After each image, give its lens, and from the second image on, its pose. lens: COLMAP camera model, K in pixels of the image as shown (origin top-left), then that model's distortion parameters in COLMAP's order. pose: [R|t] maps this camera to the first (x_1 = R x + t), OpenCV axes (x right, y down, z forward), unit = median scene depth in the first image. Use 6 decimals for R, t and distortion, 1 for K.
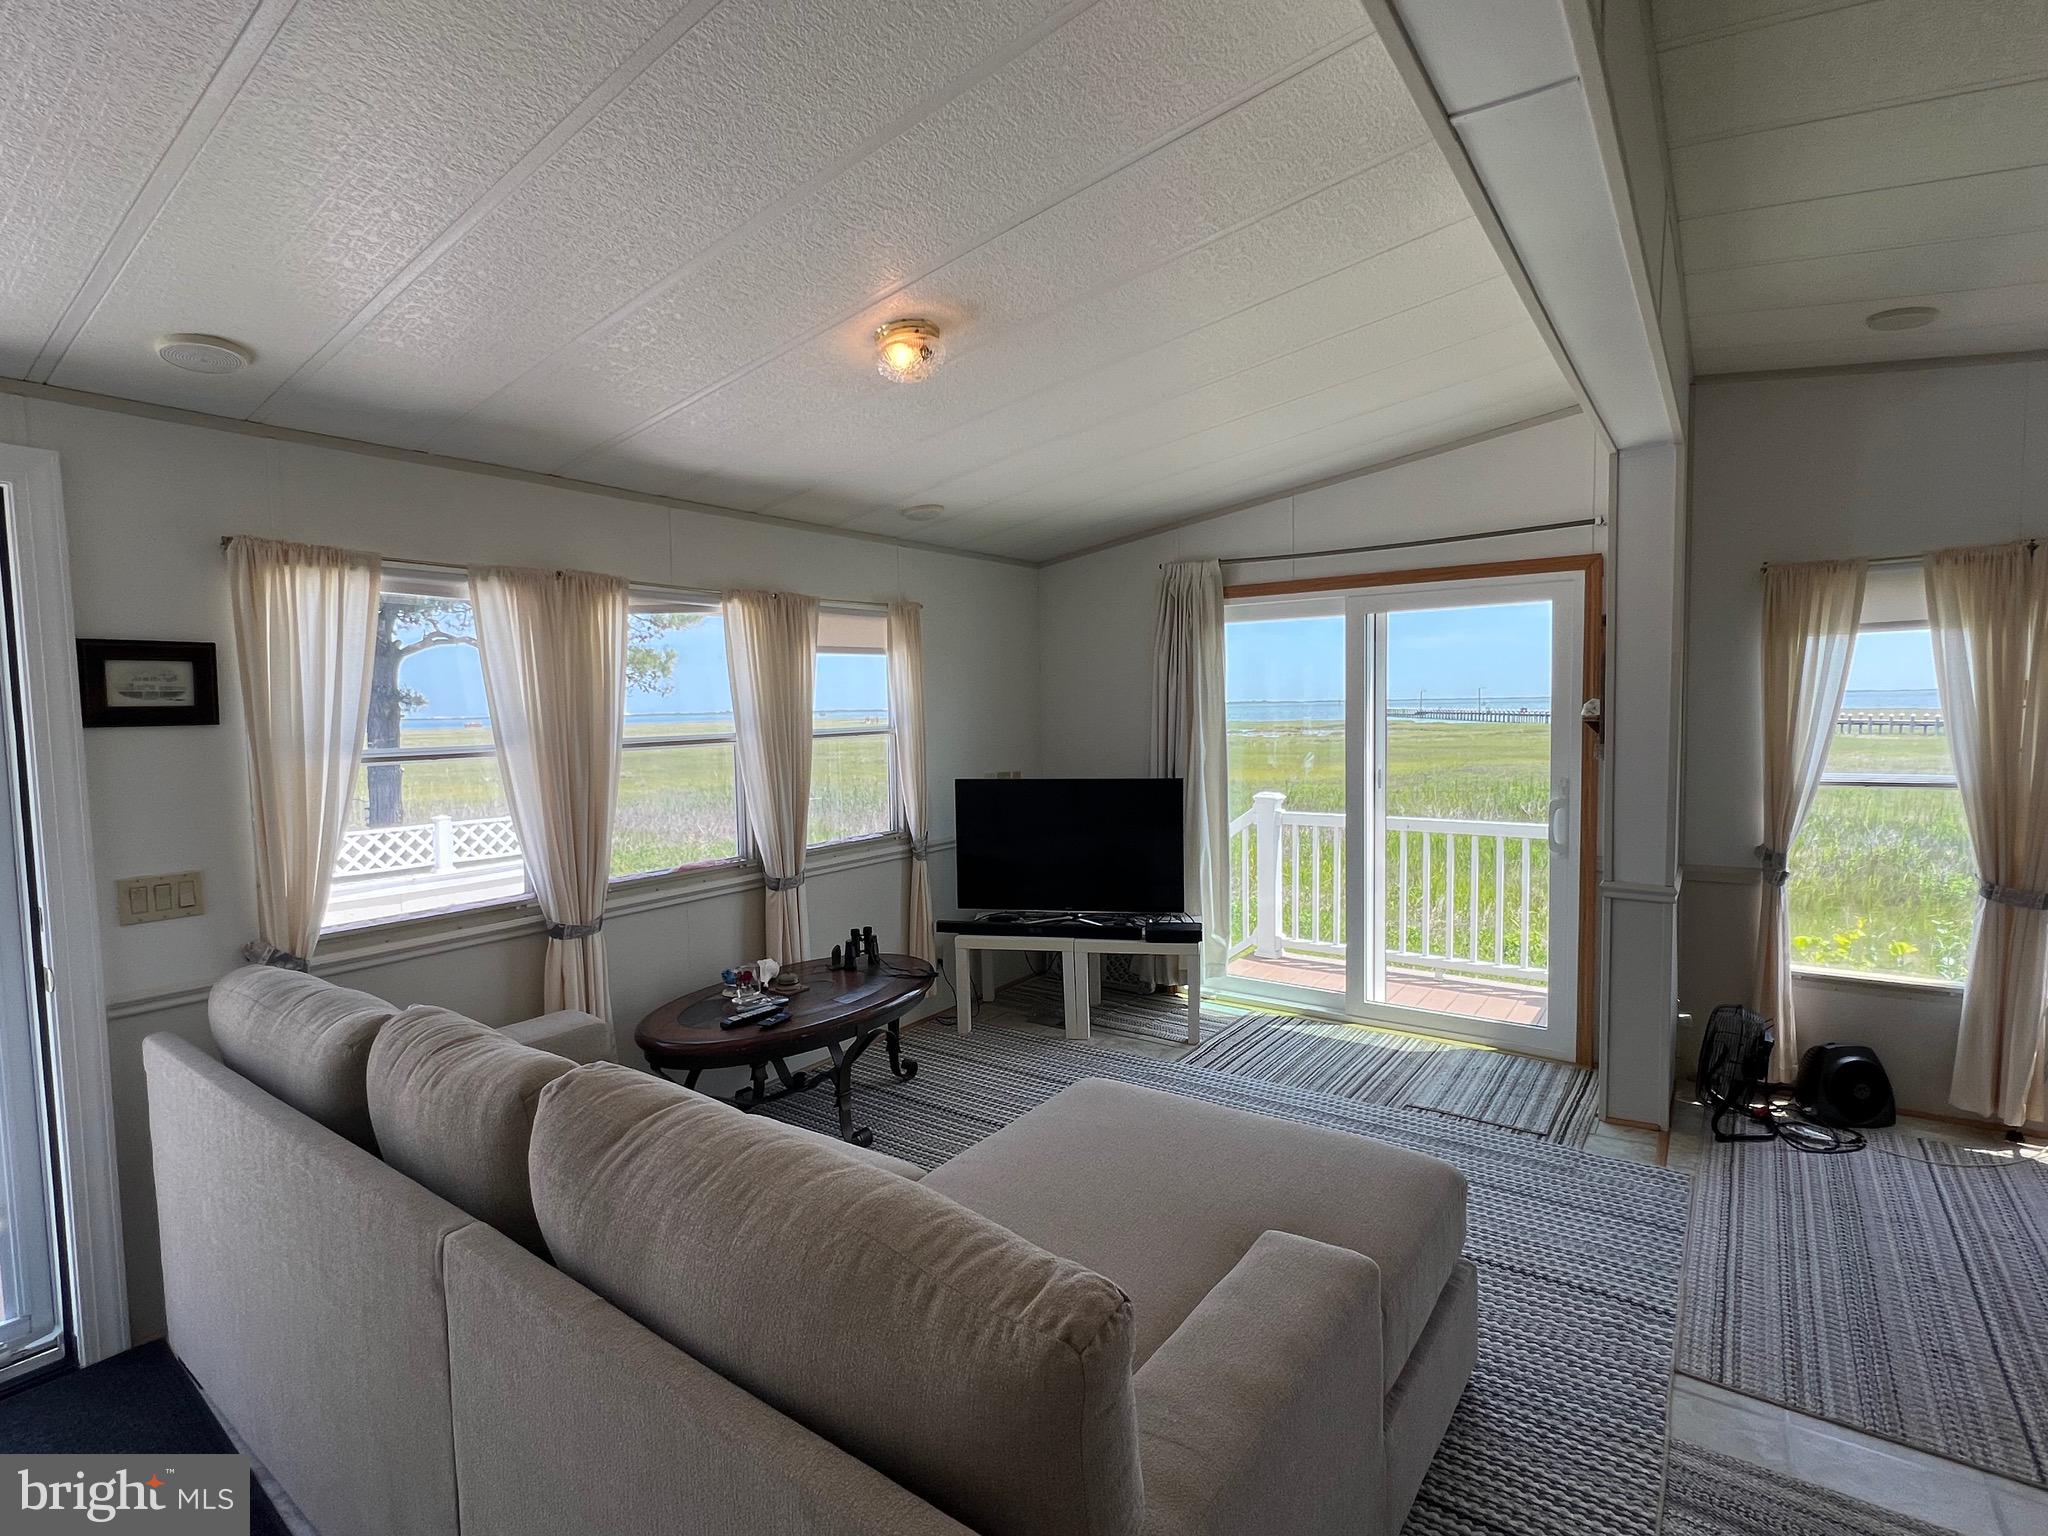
lens RADIAL K [[1001.0, 0, 1002.1], [0, 1001.0, 766.9], [0, 0, 1]] dist [-0.000854, 0.000274]
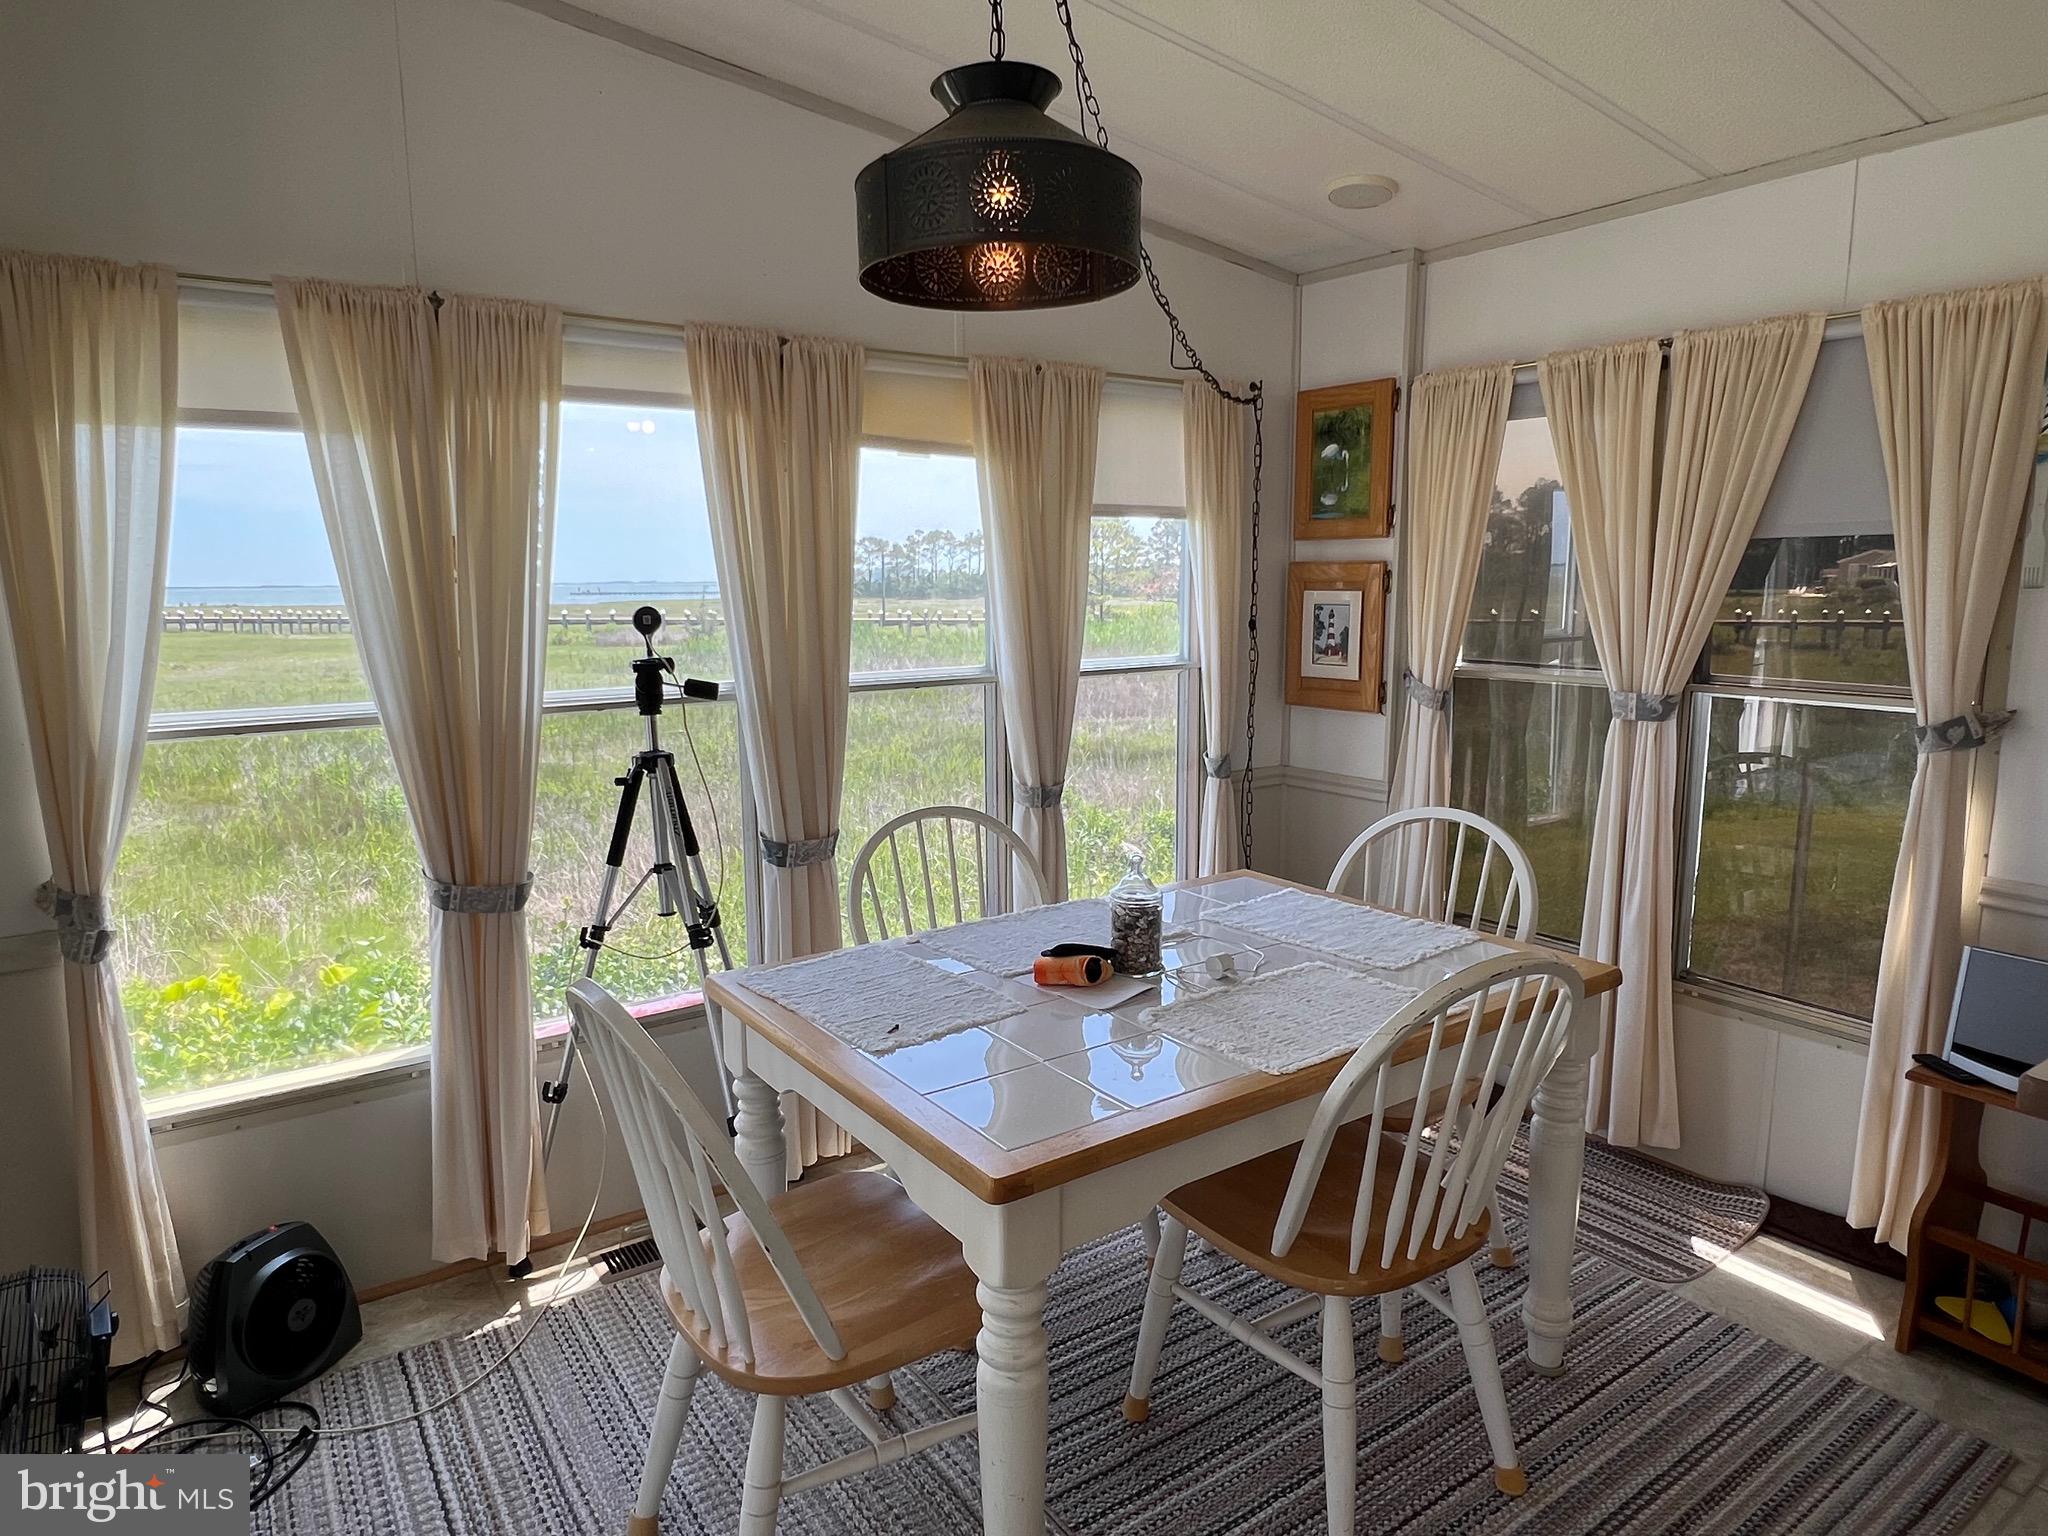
lens RADIAL K [[1218.1, 0, 1026.6], [0, 1218.1, 773.3], [0, 0, 1]] dist [-0.001259, -0.003338]
pose [[0.317438, -0.130095, 0.939313, 0.373251], [0.055774, 0.991391, 0.118459, -0.011737], [-0.946637, 0.014786, 0.321961, 0.383551]]
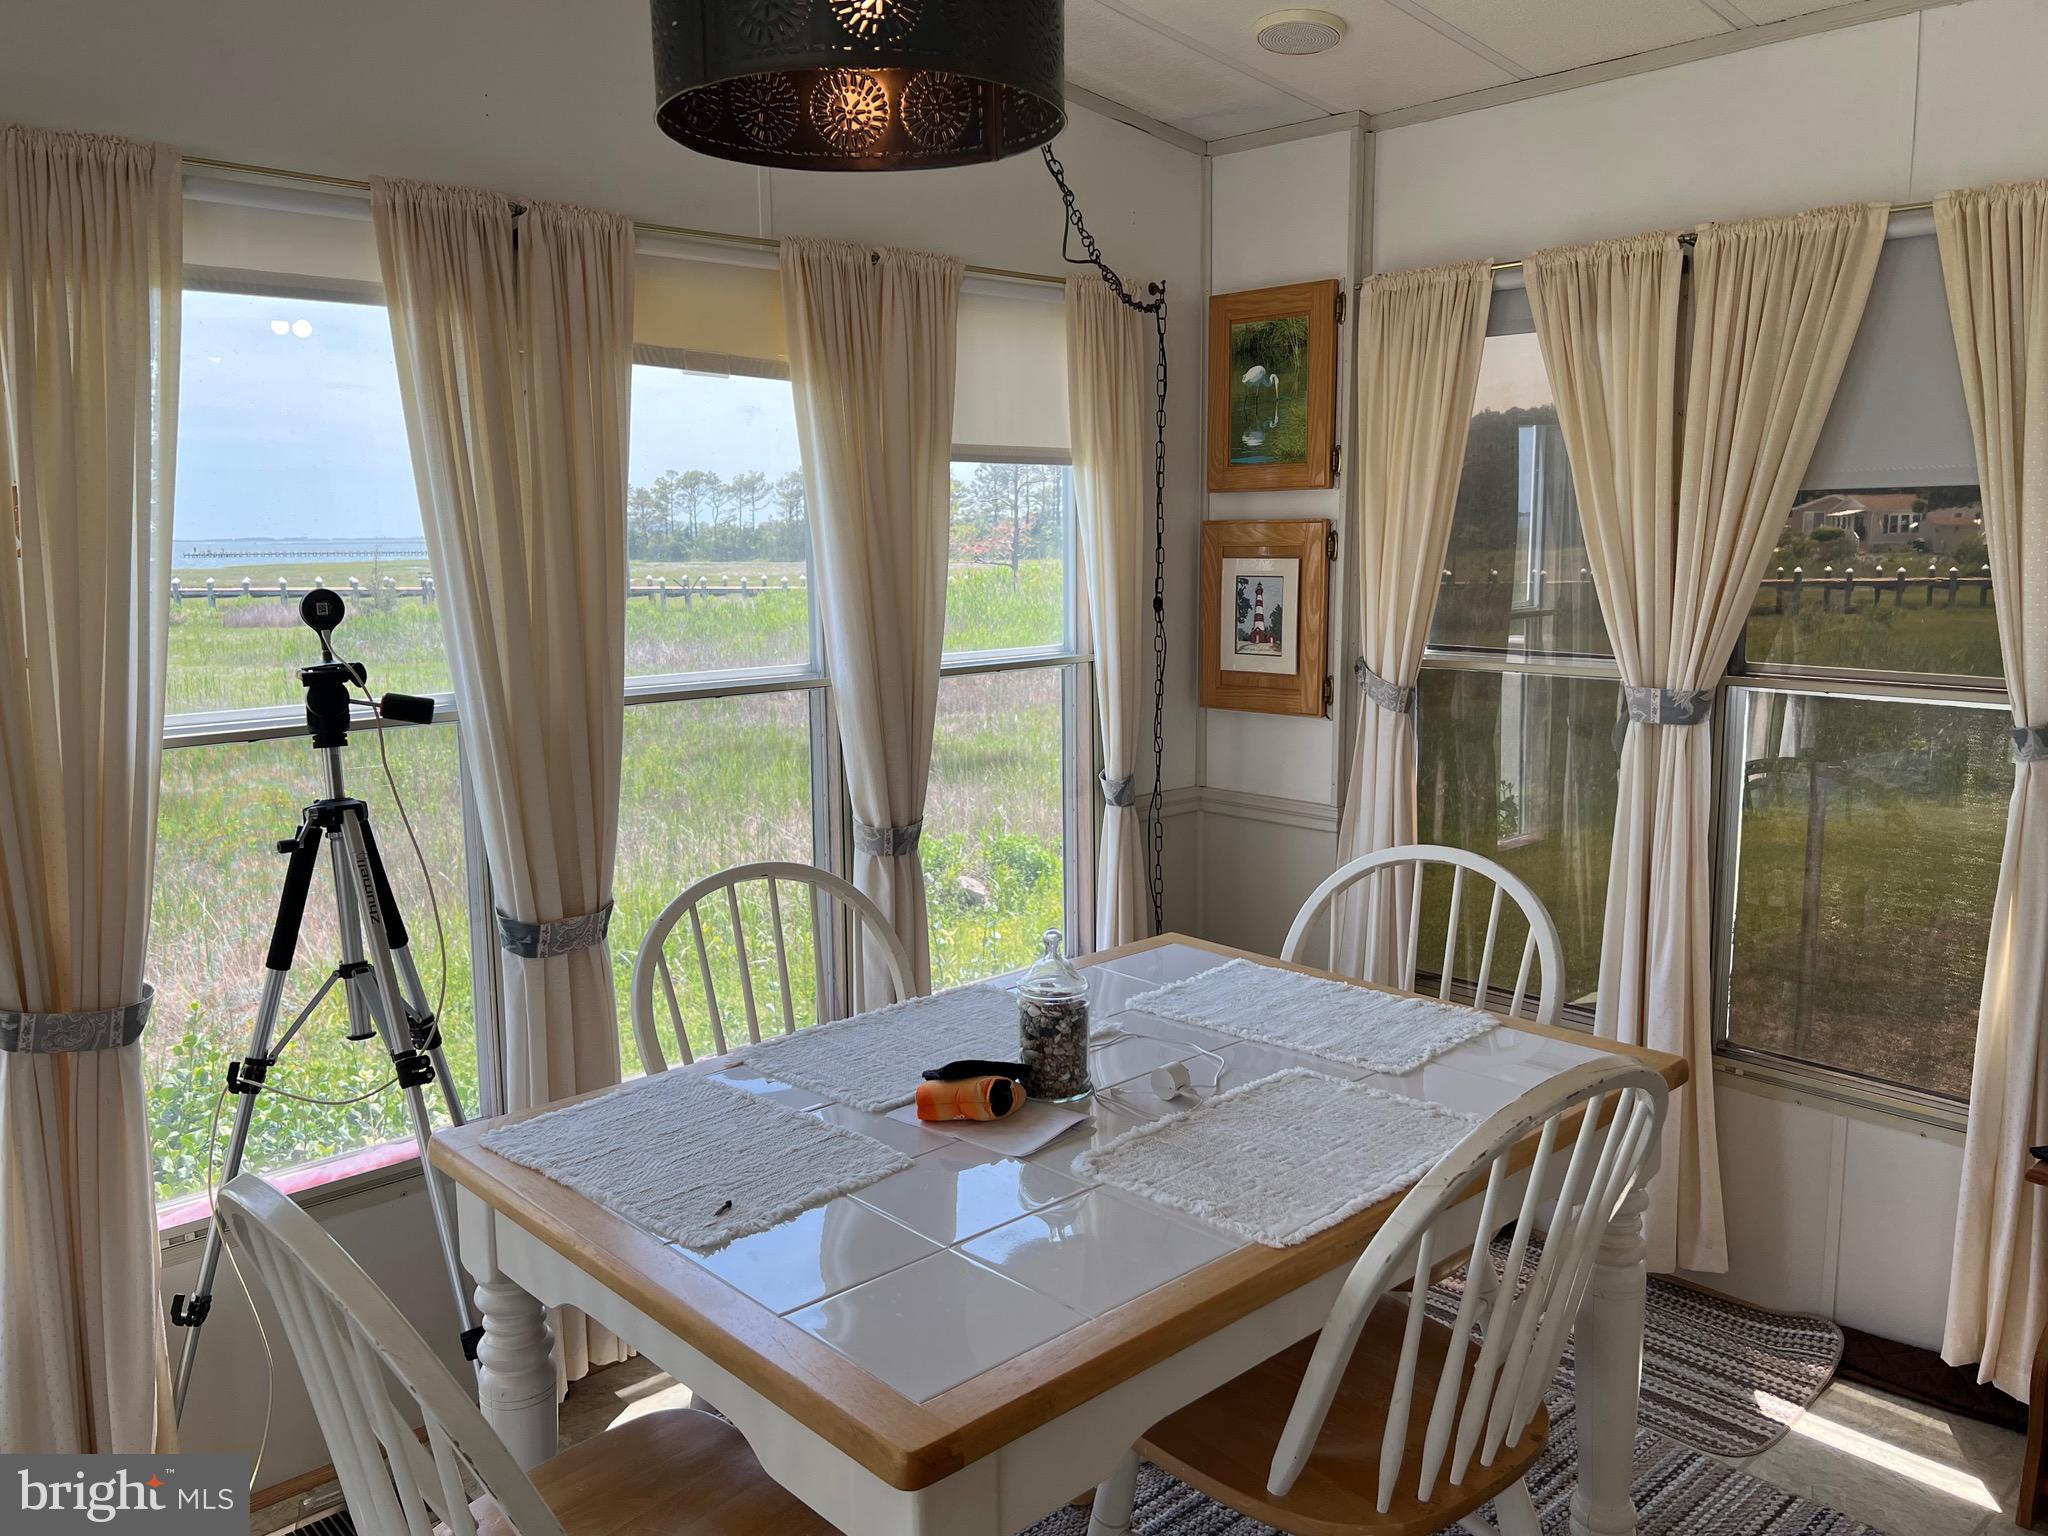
lens RADIAL K [[1555.2, 0, 1033.6], [0, 1555.2, 765.4], [0, 0, 1]] dist [0.061981, -0.081822]
pose [[0.184930, -0.125266, 0.974736, 0.410340], [0.063725, 0.991284, 0.115303, -0.020175], [-0.980683, 0.040792, 0.191301, 0.420149]]
